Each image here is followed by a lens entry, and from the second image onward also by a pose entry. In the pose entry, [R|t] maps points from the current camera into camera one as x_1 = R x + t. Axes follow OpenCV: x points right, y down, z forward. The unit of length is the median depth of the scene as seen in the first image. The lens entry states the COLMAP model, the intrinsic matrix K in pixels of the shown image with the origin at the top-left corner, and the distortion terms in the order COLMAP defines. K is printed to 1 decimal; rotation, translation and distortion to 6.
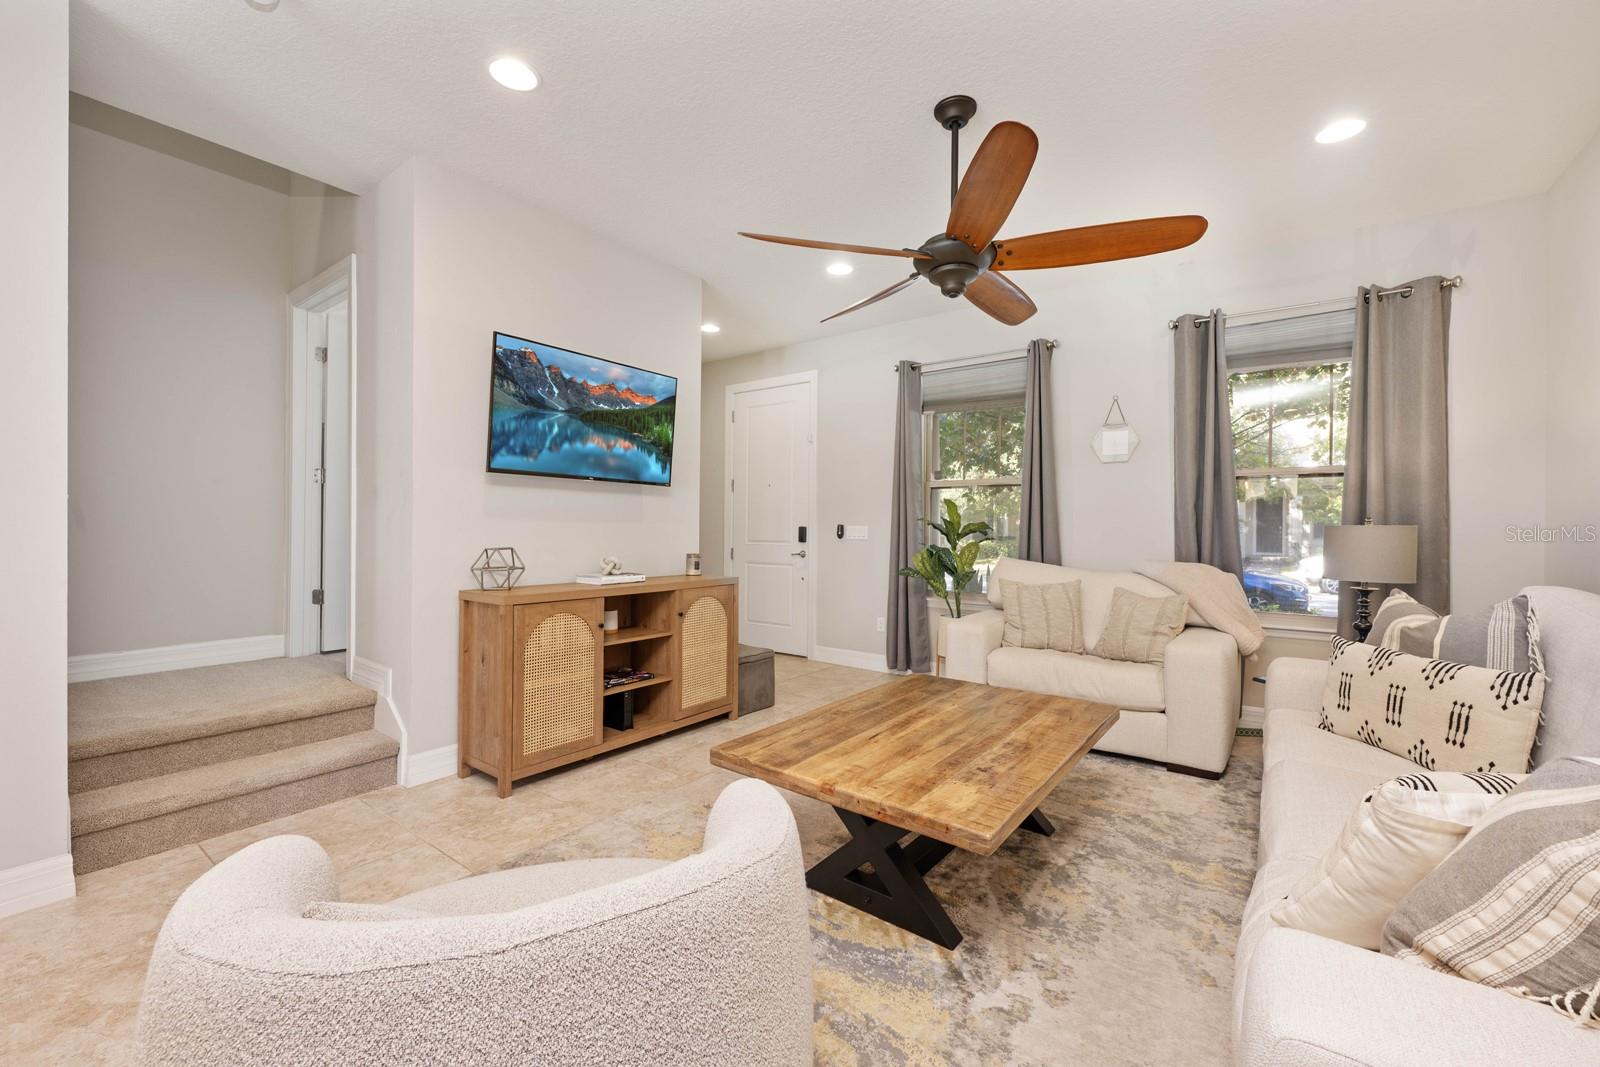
lens RADIAL K [[635.7, 0, 801.8], [0, 635.7, 525.5], [0, 0, 1]] dist [-0.000410, 0.000462]
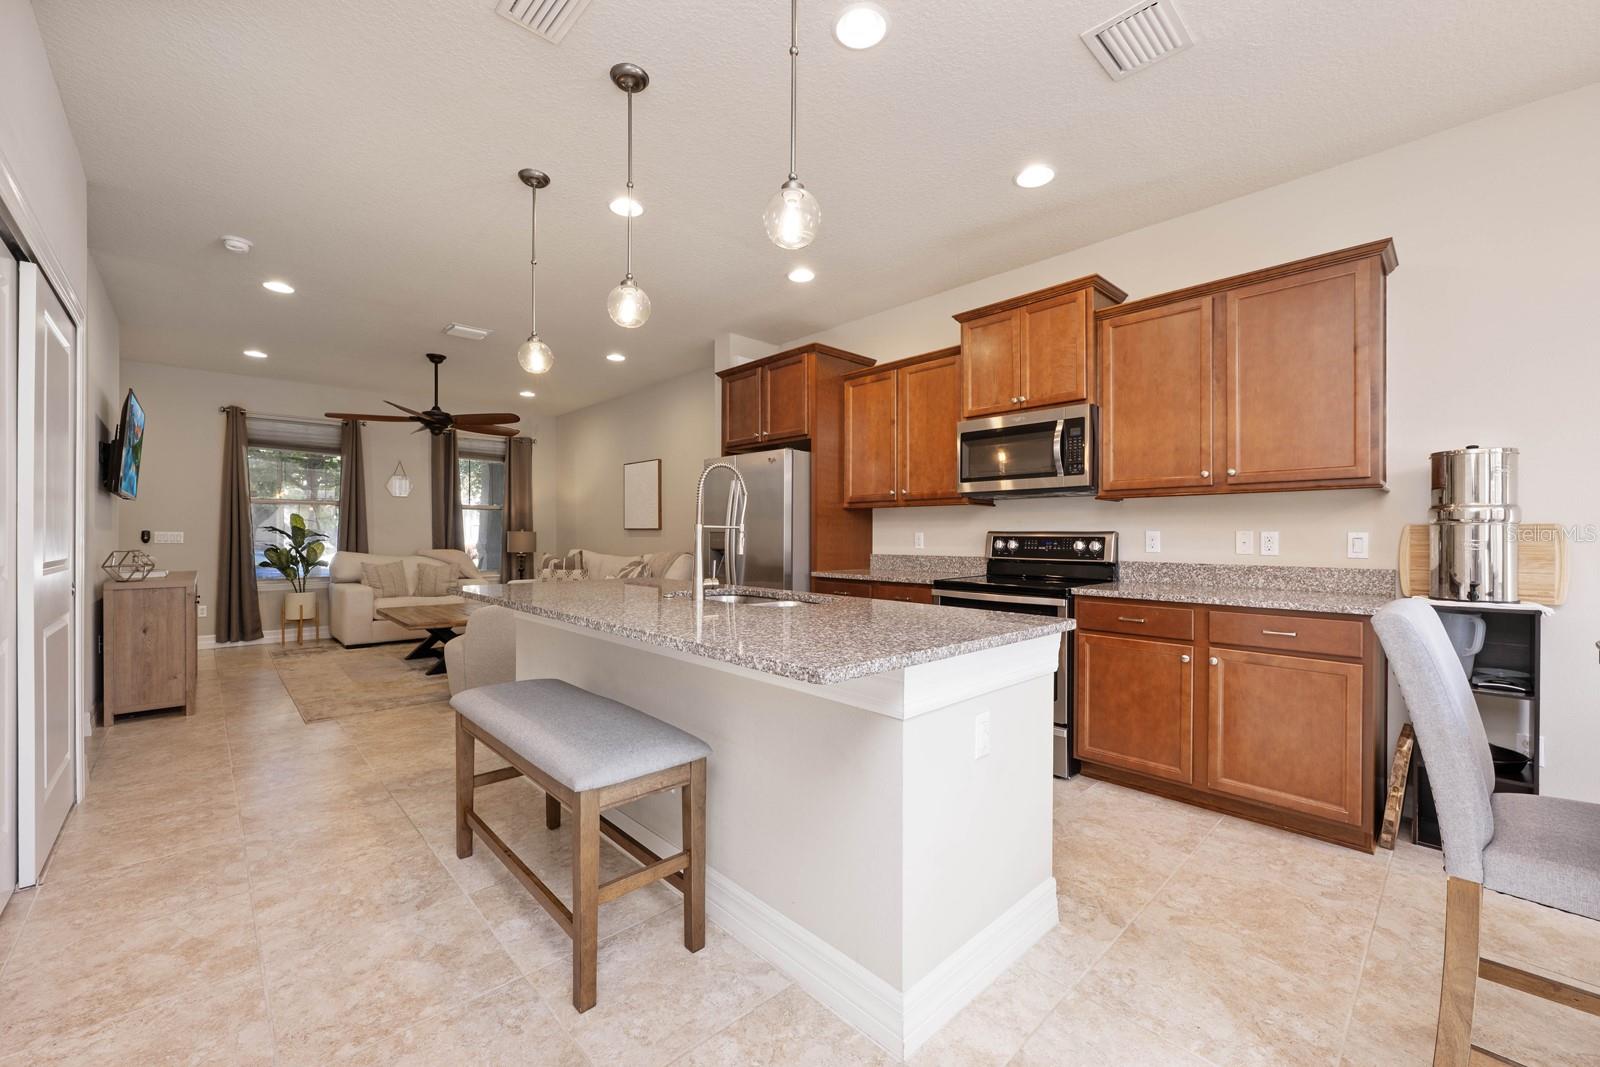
lens RADIAL K [[635.7, 0, 798.0], [0, 635.7, 535.9], [0, 0, 1]] dist [-0.000410, 0.000462]
pose [[0.170088, -0.009690, 0.985381, -1.321185], [-0.003136, 0.999941, 0.010374, -0.011348], [-0.985424, -0.004854, 0.170048, -0.519949]]
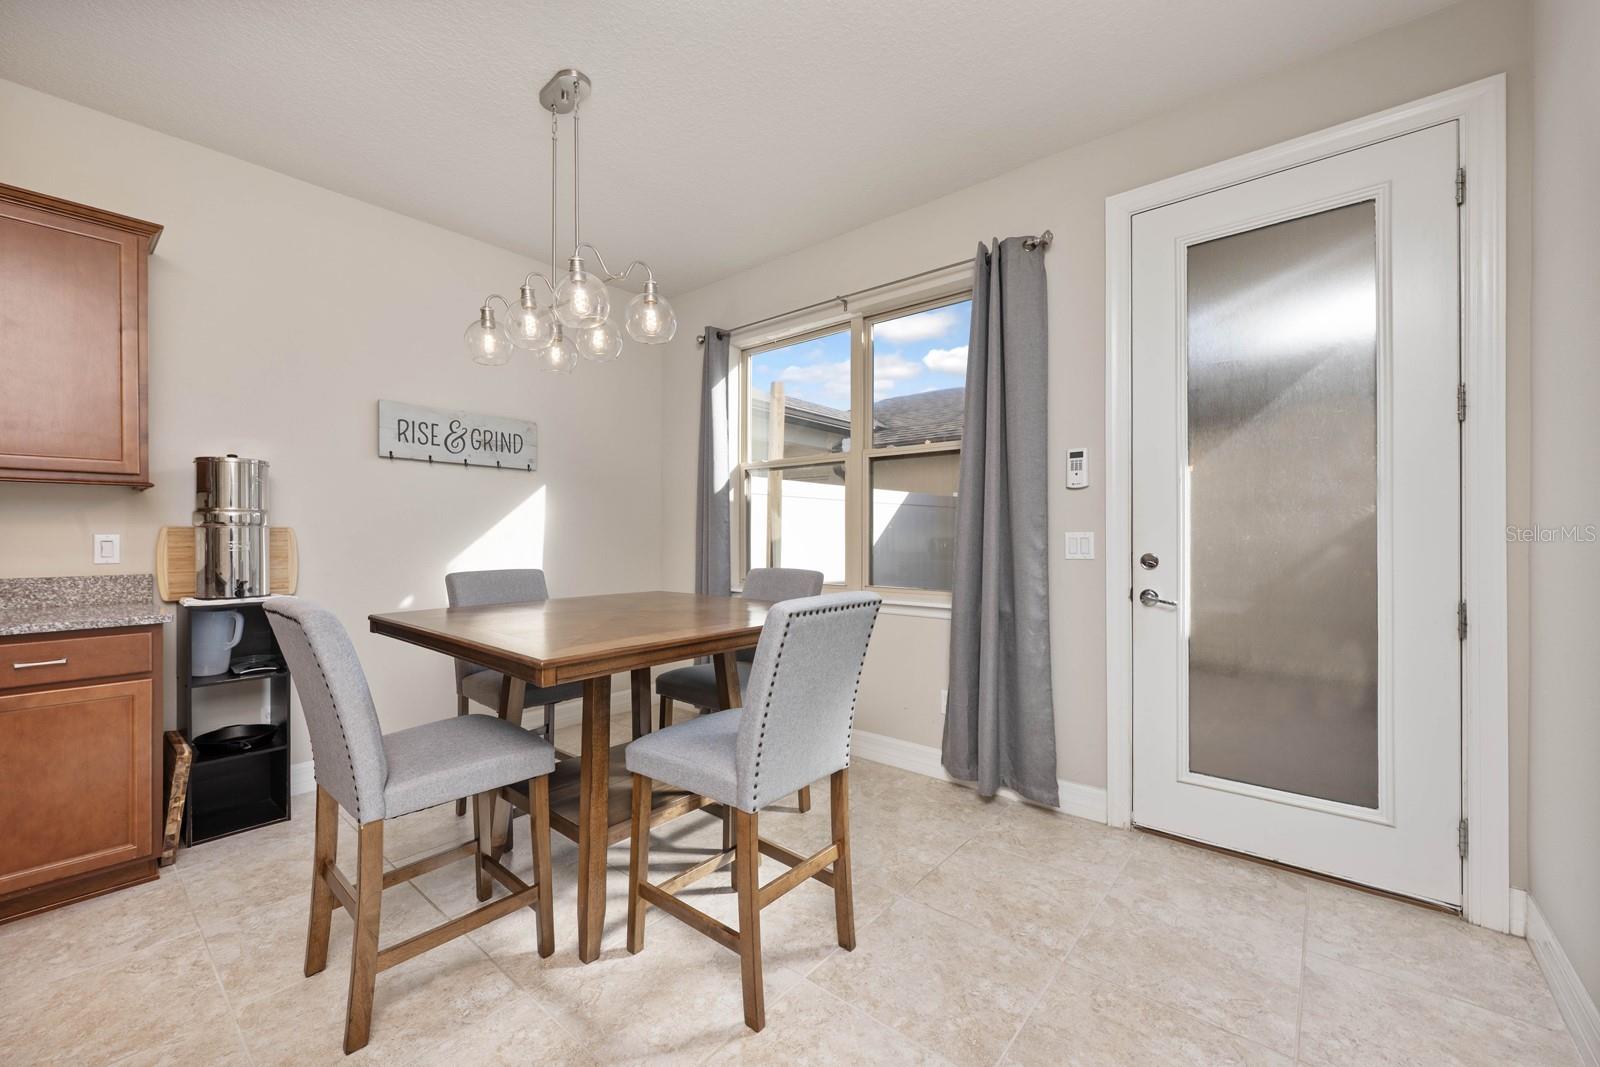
lens RADIAL K [[635.7, 0, 797.3], [0, 635.7, 534.6], [0, 0, 1]] dist [-0.000410, 0.000462]
pose [[-0.997619, -0.005735, 0.068732, -1.235244], [-0.005994, 0.999976, -0.003563, -0.011561], [-0.068710, -0.003966, -0.997629, -0.426407]]
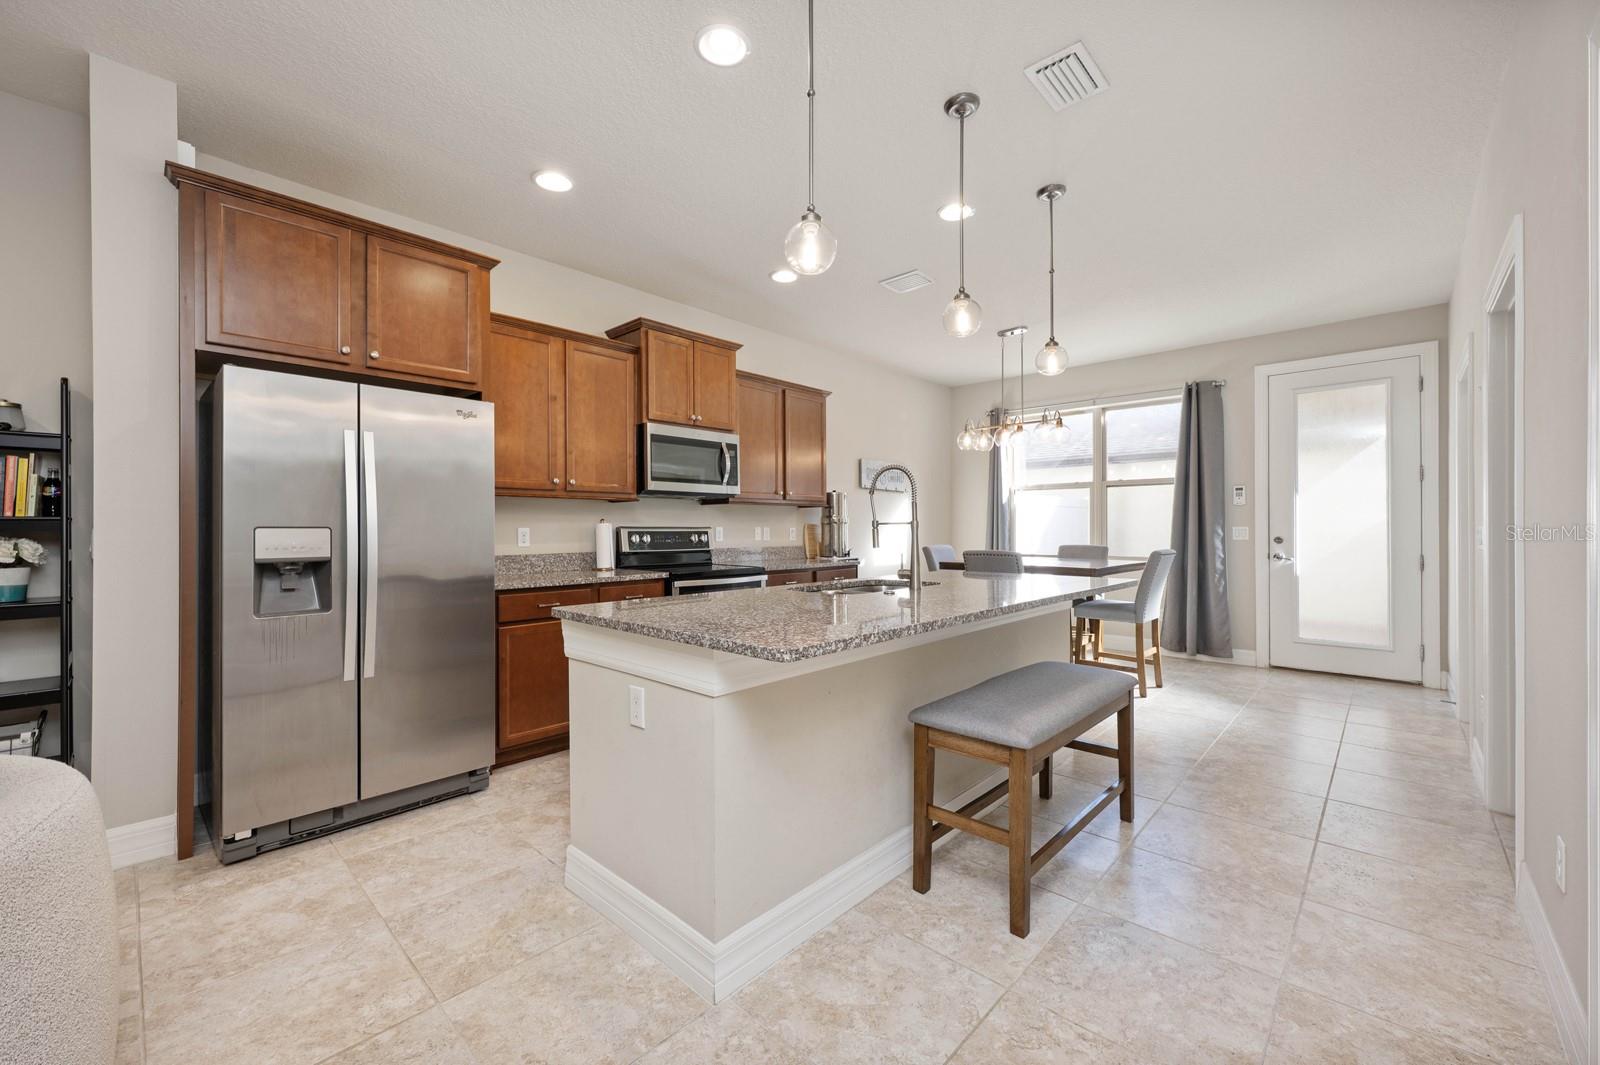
lens RADIAL K [[635.1, 0, 799.1], [0, 635.1, 527.4], [0, 0, 1]] dist [0.001931, -0.000046]
pose [[-0.993721, -0.005102, 0.111770, -0.608336], [-0.005663, 0.999973, -0.004694, -0.003692], [-0.111743, -0.005297, -0.993723, 0.477786]]
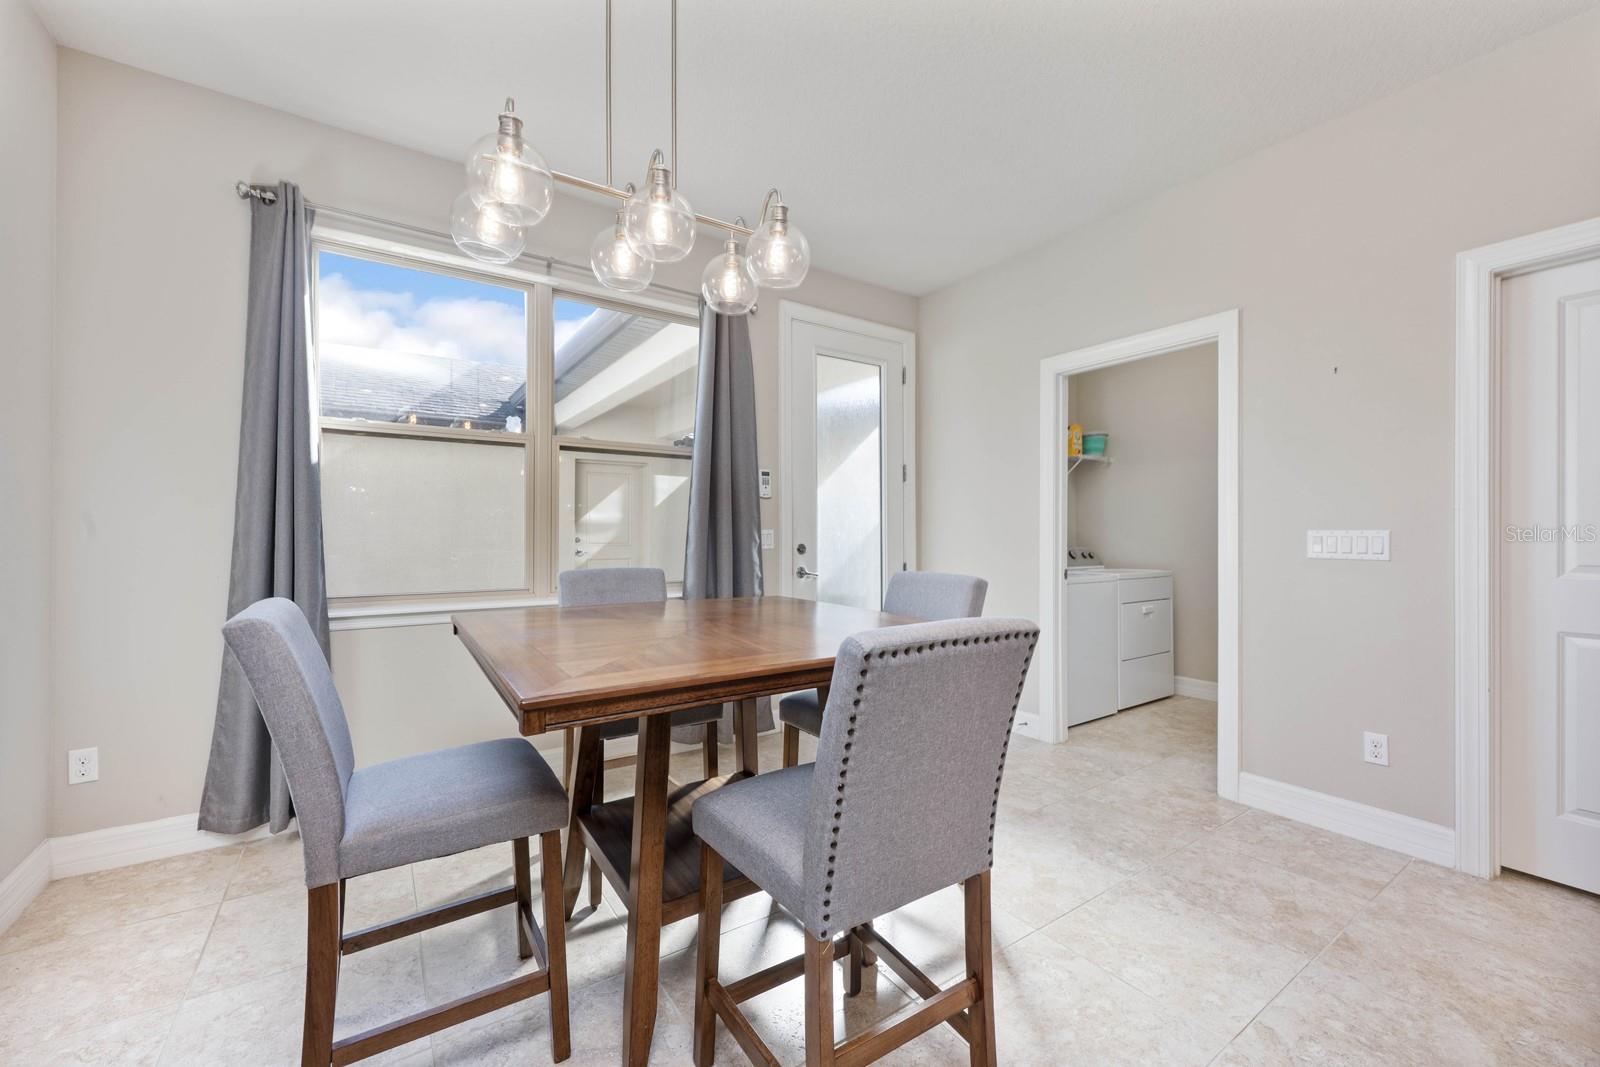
lens RADIAL K [[635.7, 0, 801.1], [0, 635.7, 526.0], [0, 0, 1]] dist [-0.000410, 0.000462]
pose [[-0.328672, -0.016966, -0.944292, -0.533722], [-0.001586, 0.999847, -0.017412, -0.007445], [0.944443, -0.004225, -0.328649, -0.807006]]
